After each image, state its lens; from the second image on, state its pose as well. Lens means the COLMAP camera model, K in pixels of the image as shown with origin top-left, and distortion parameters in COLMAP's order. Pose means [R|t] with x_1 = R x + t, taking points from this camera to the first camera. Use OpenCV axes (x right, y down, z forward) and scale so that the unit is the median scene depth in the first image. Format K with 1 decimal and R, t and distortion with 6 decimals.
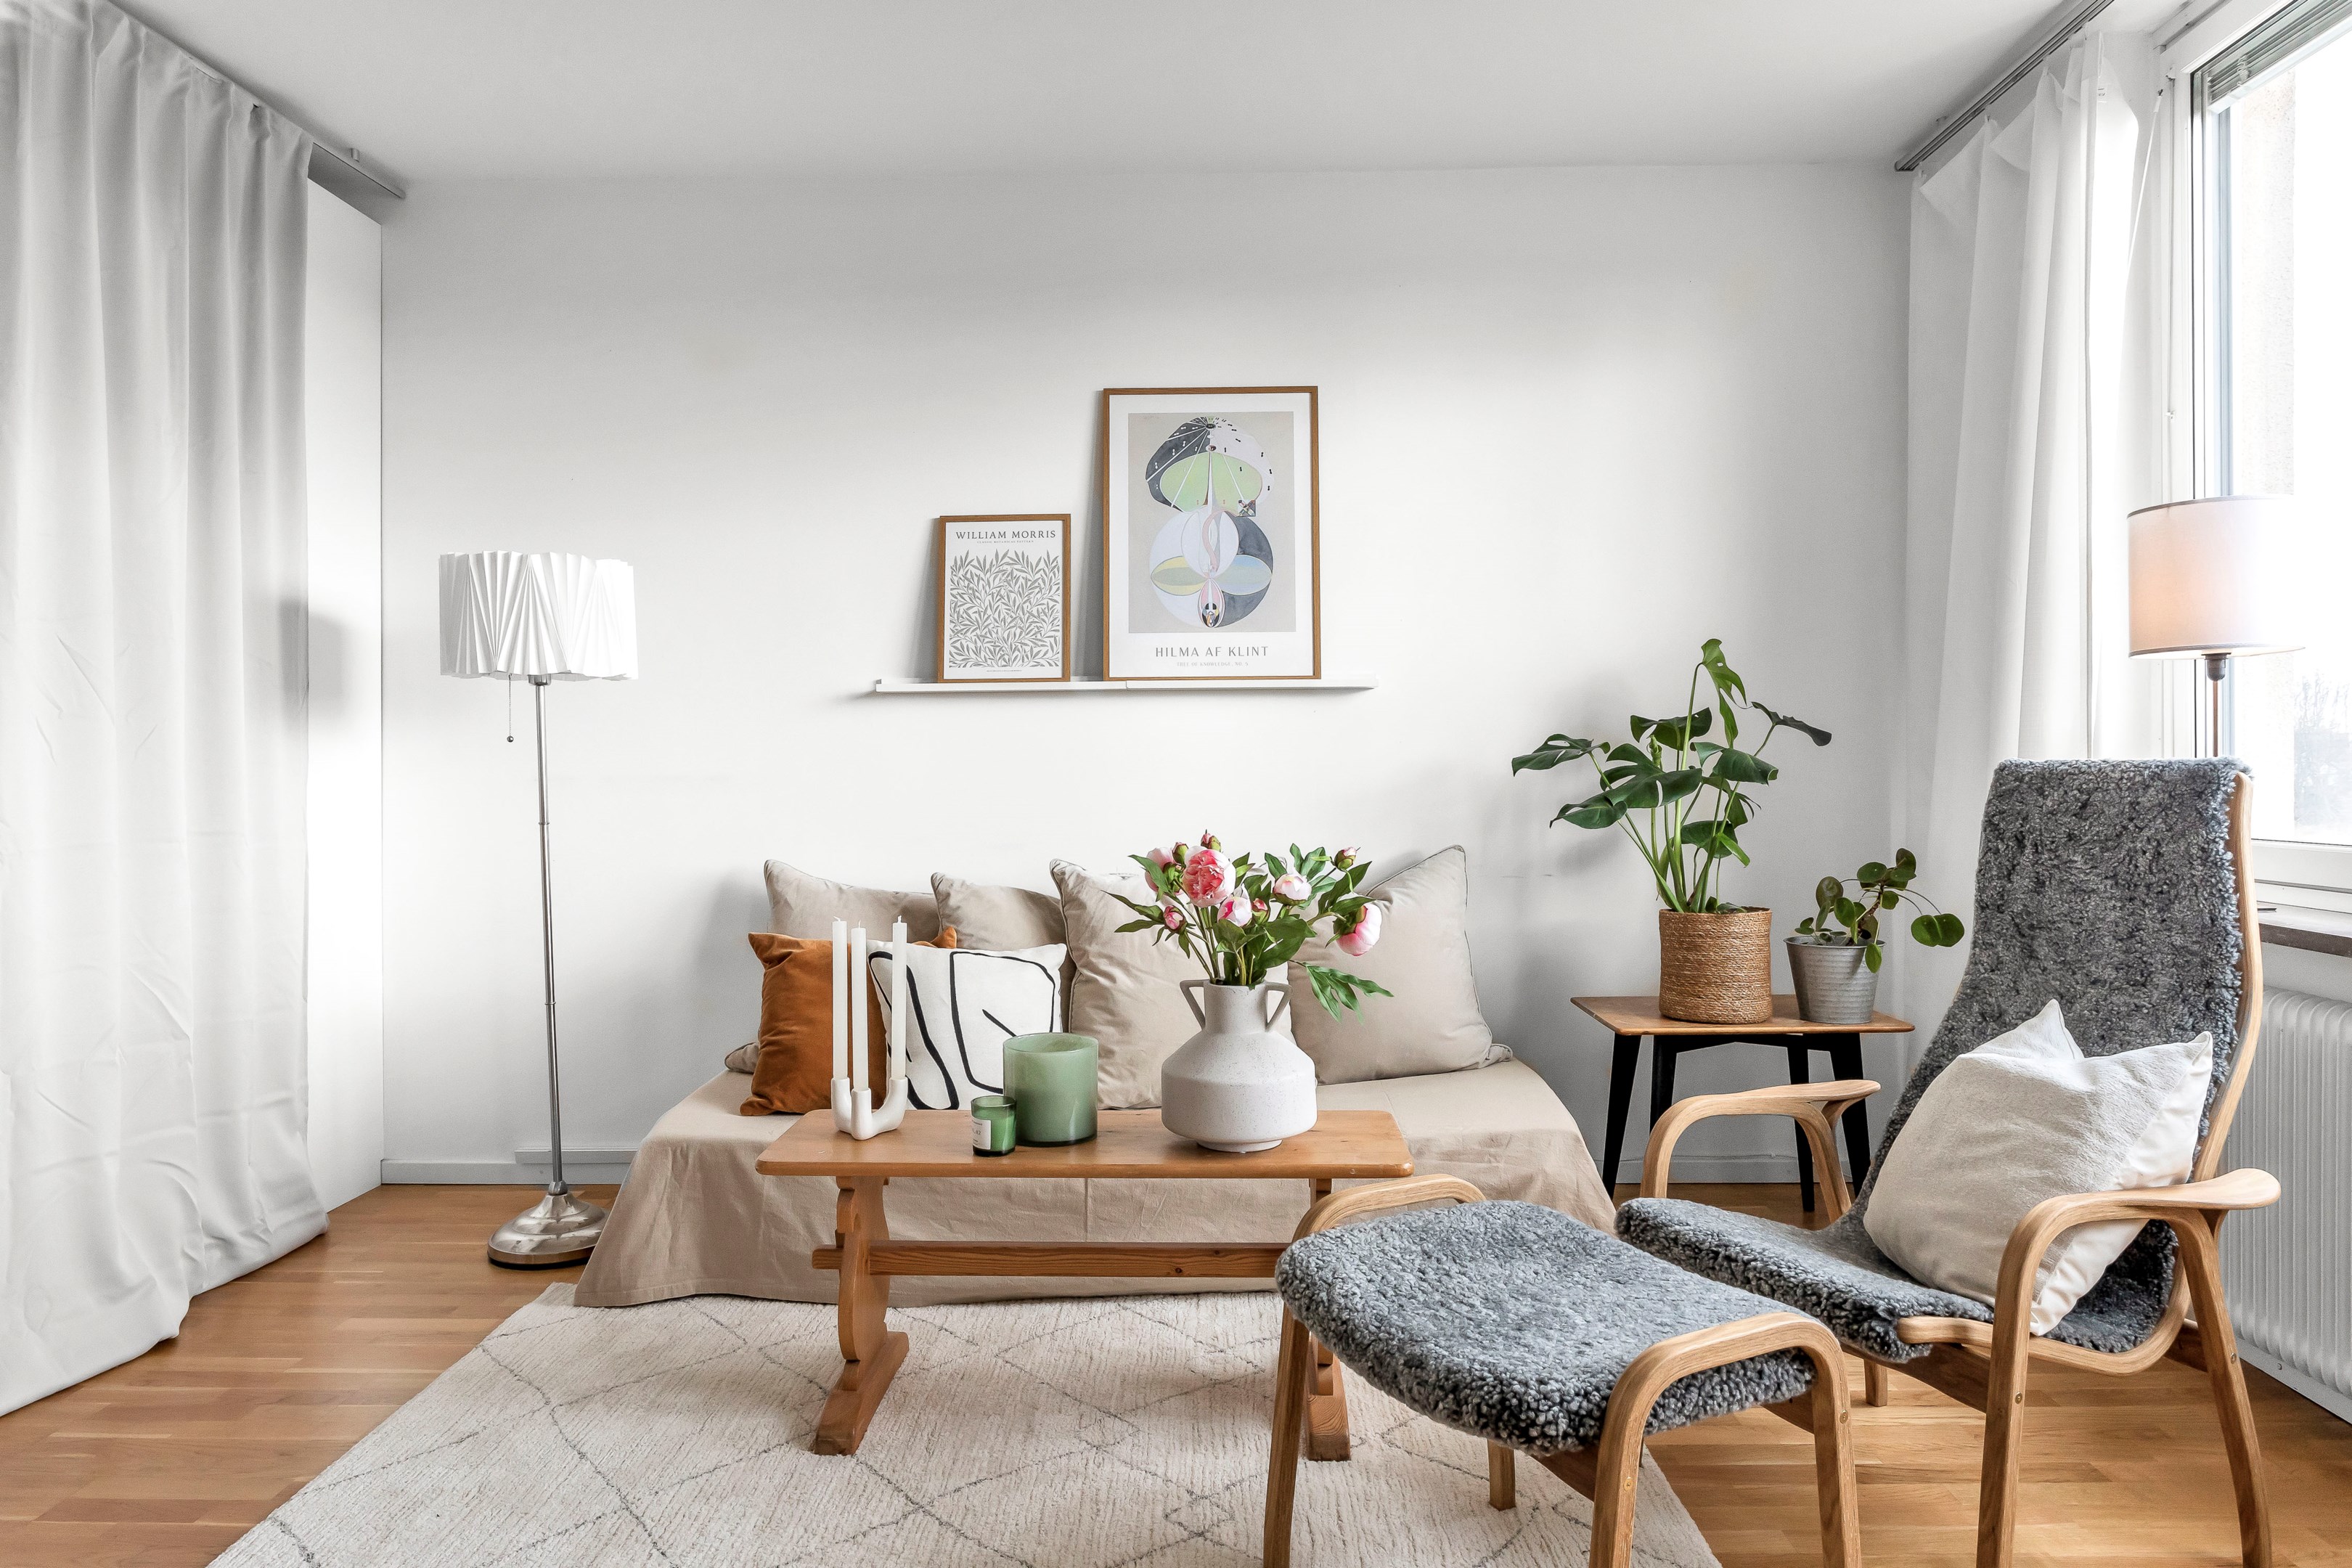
lens RADIAL K [[1522.7, 0, 1183.9], [0, 1522.7, 769.5], [0, 0, 1]] dist [-0.016803, 0.002863]
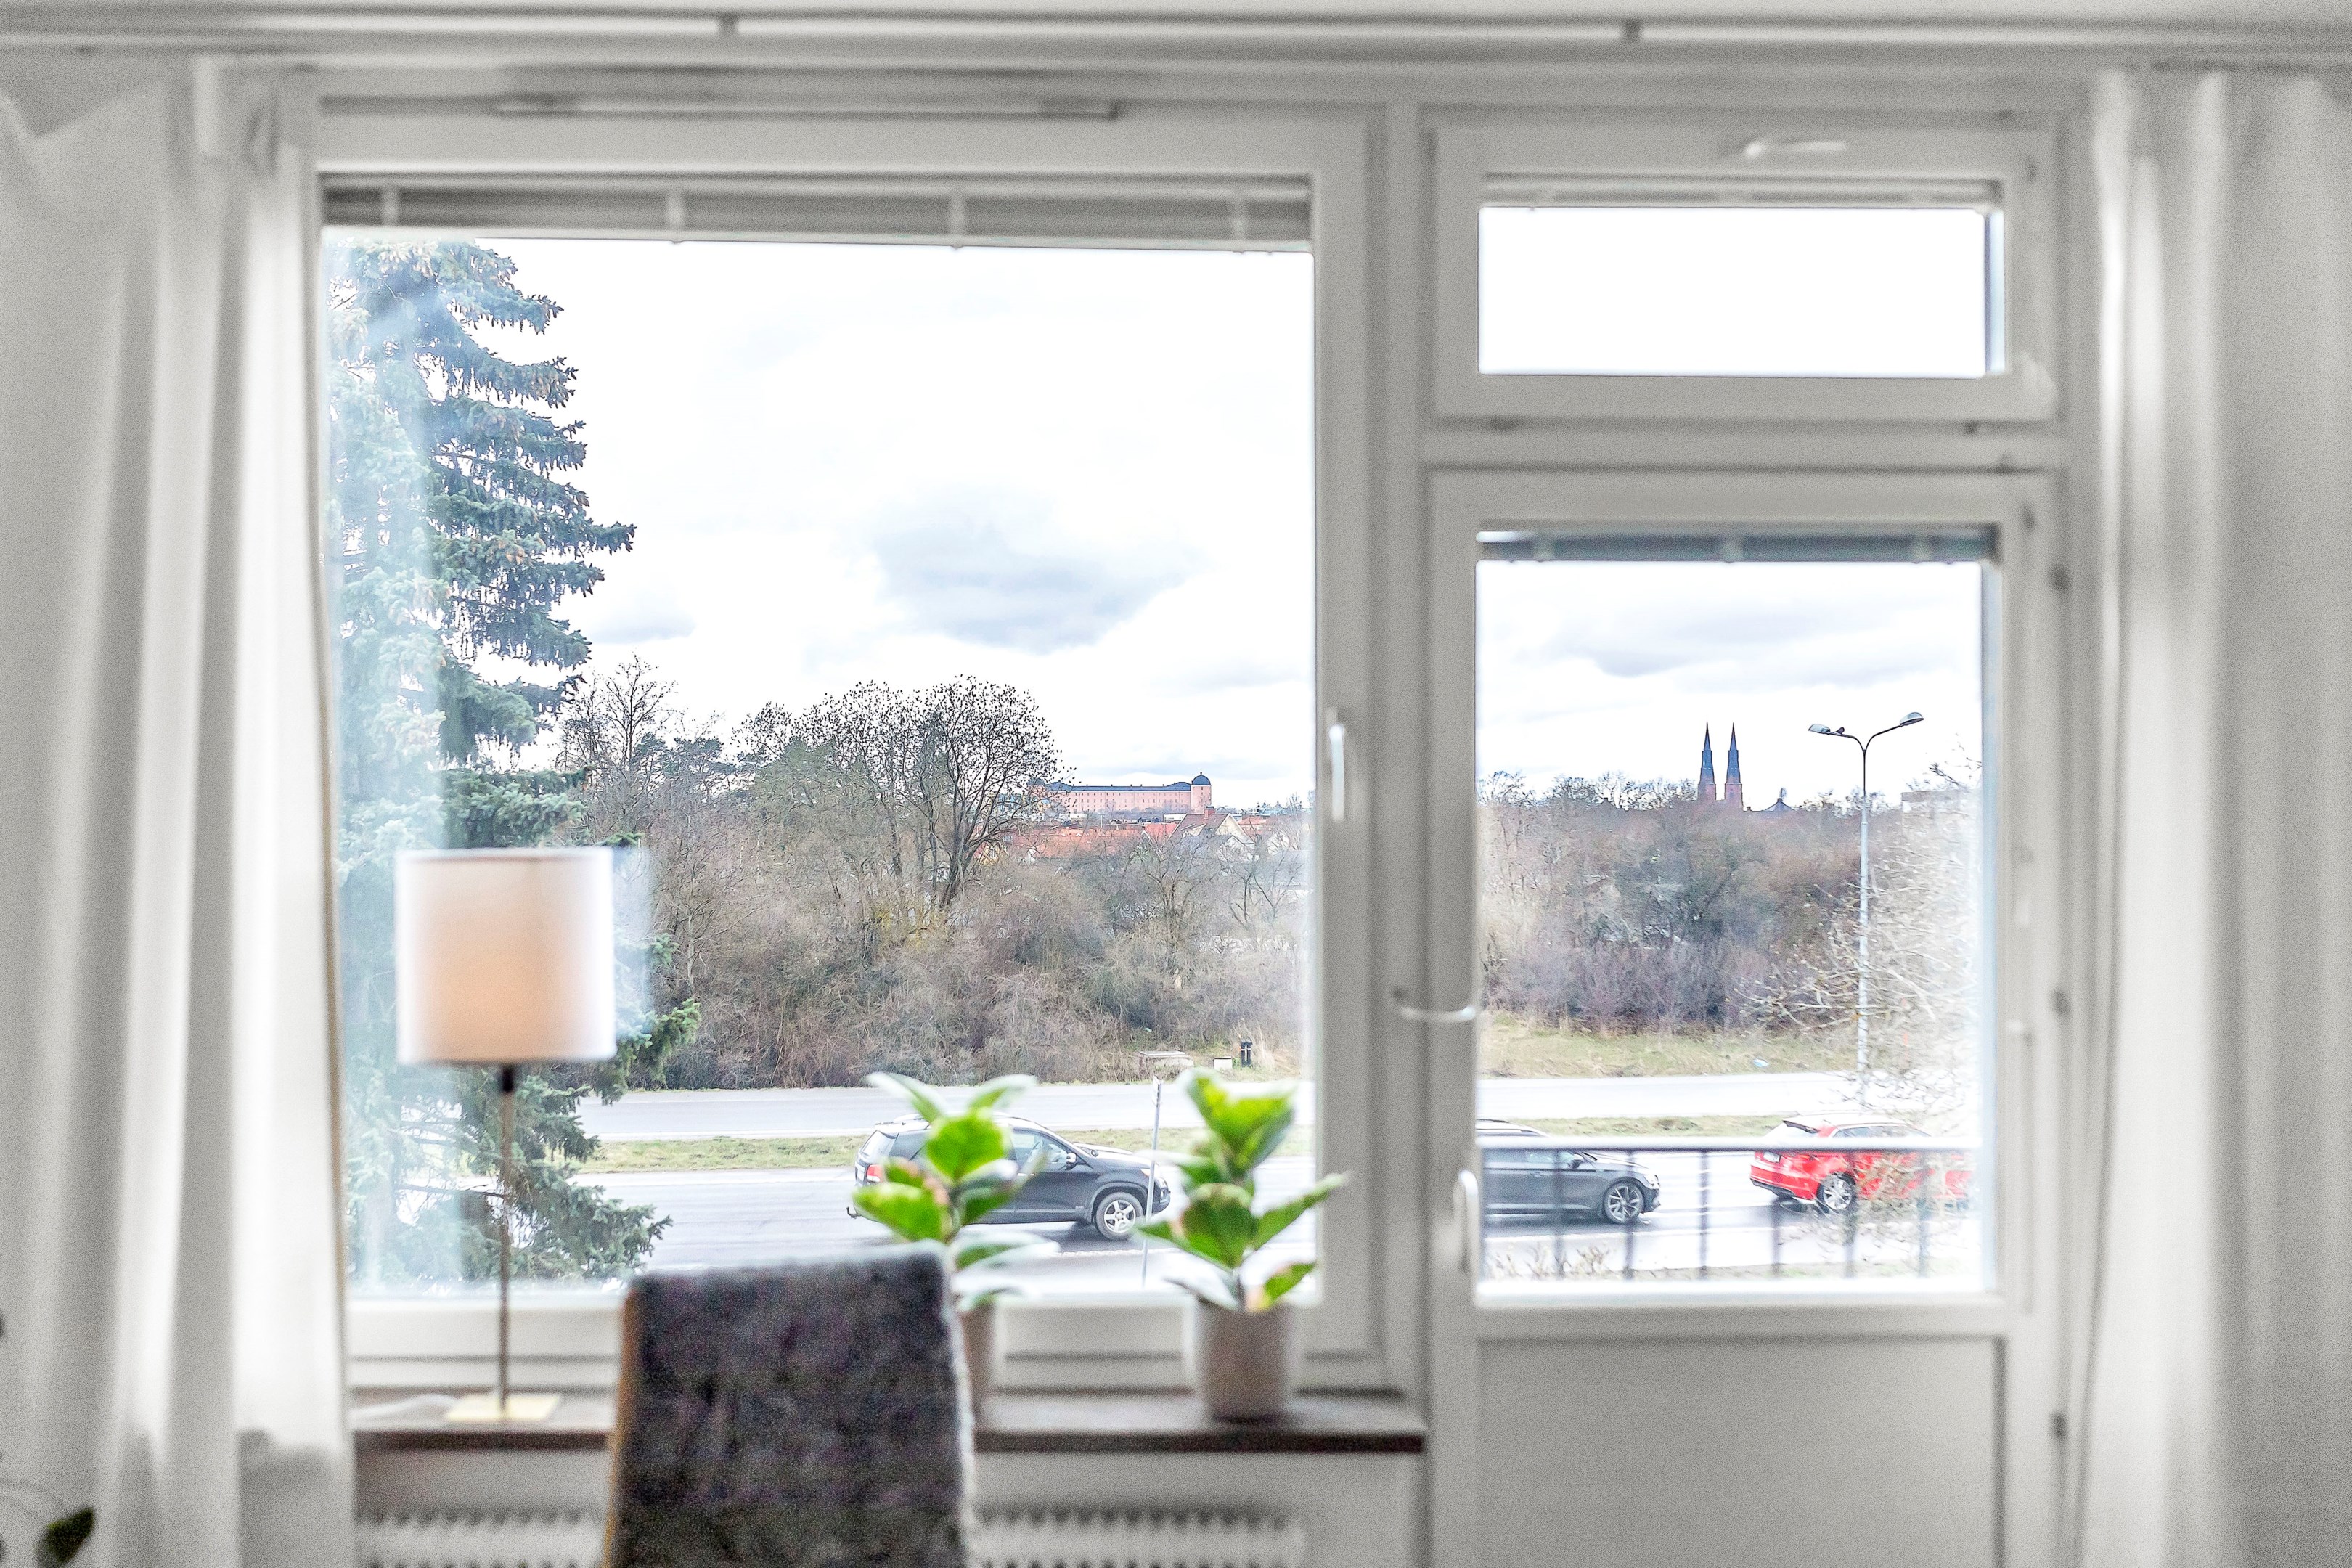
lens RADIAL K [[2522.2, 0, 1113.6], [0, 2522.2, 834.3], [0, 0, 1]] dist [-0.014147, 0.000000]
pose [[-0.038773, 0.009777, 0.999200, -0.394823], [0.002724, 0.999949, -0.009679, -0.128760], [-0.999244, 0.002347, -0.038798, 0.574920]]
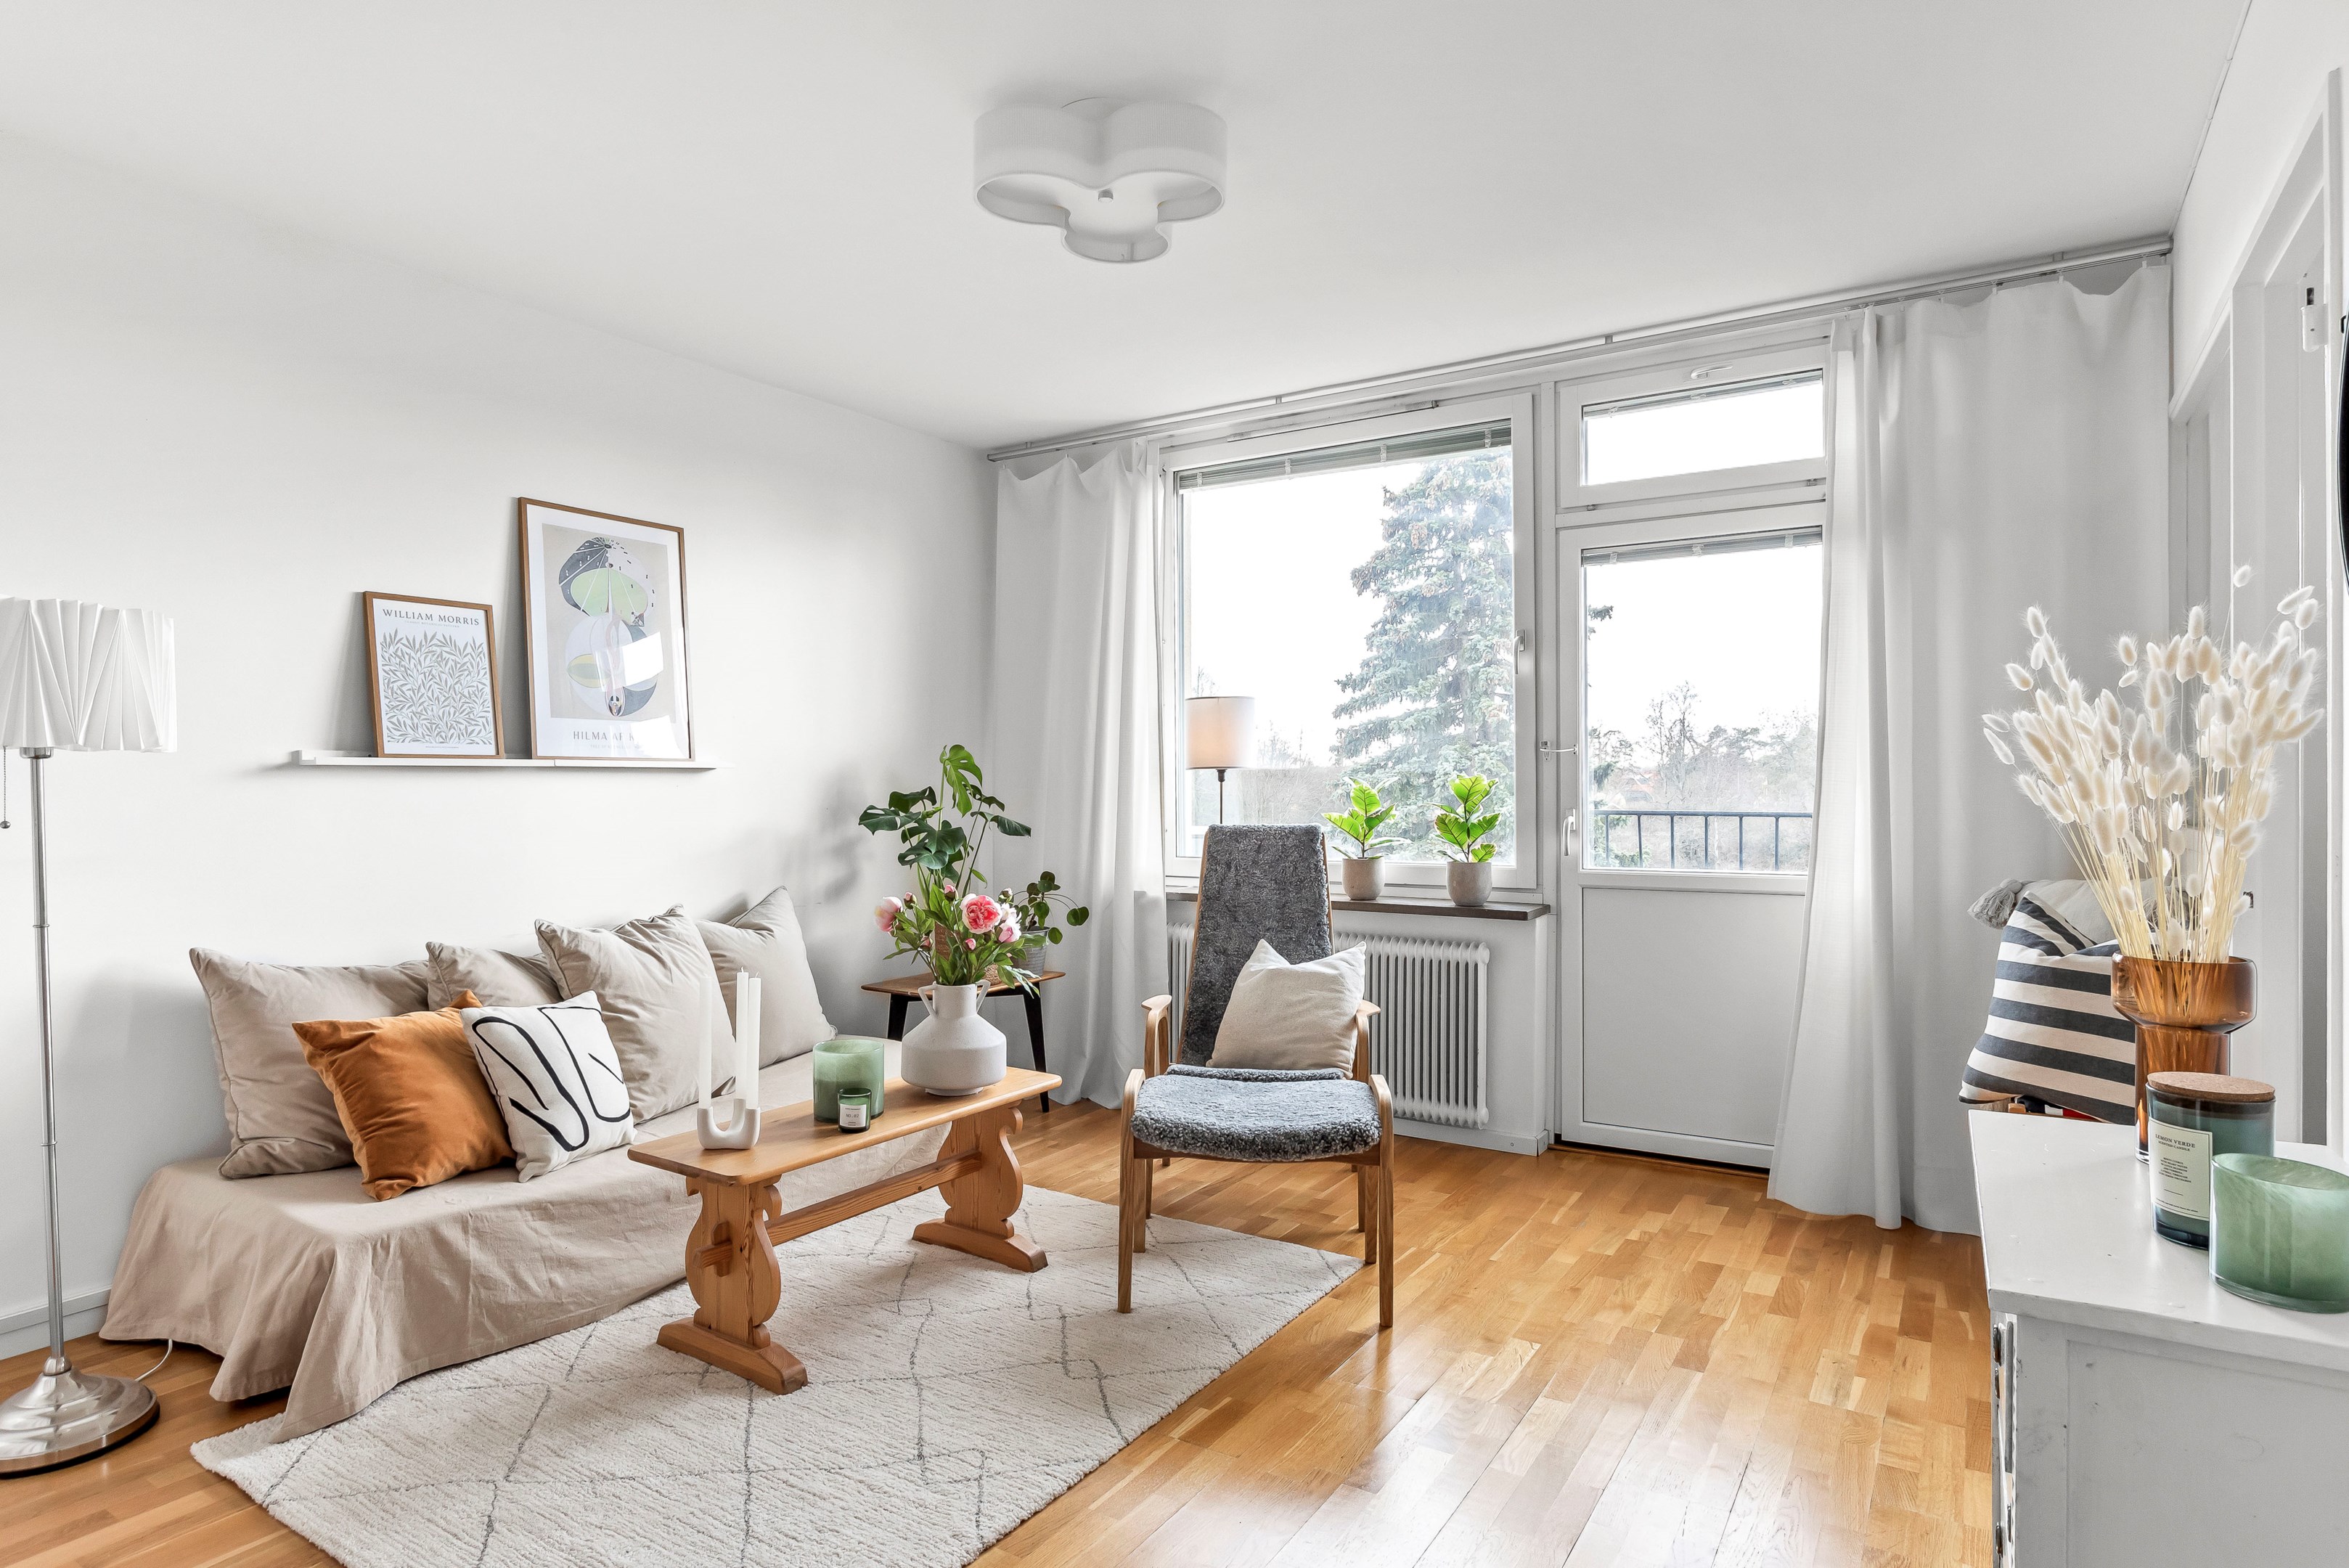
lens RADIAL K [[1285.7, 0, 1170.7], [0, 1285.7, 788.8], [0, 0, 1]] dist [-0.014014, 0.003900]
pose [[0.519431, 0.003043, 0.854507, -0.648026], [0.003616, 0.999977, -0.005759, -0.030357], [-0.854505, 0.006081, 0.519408, 0.110395]]
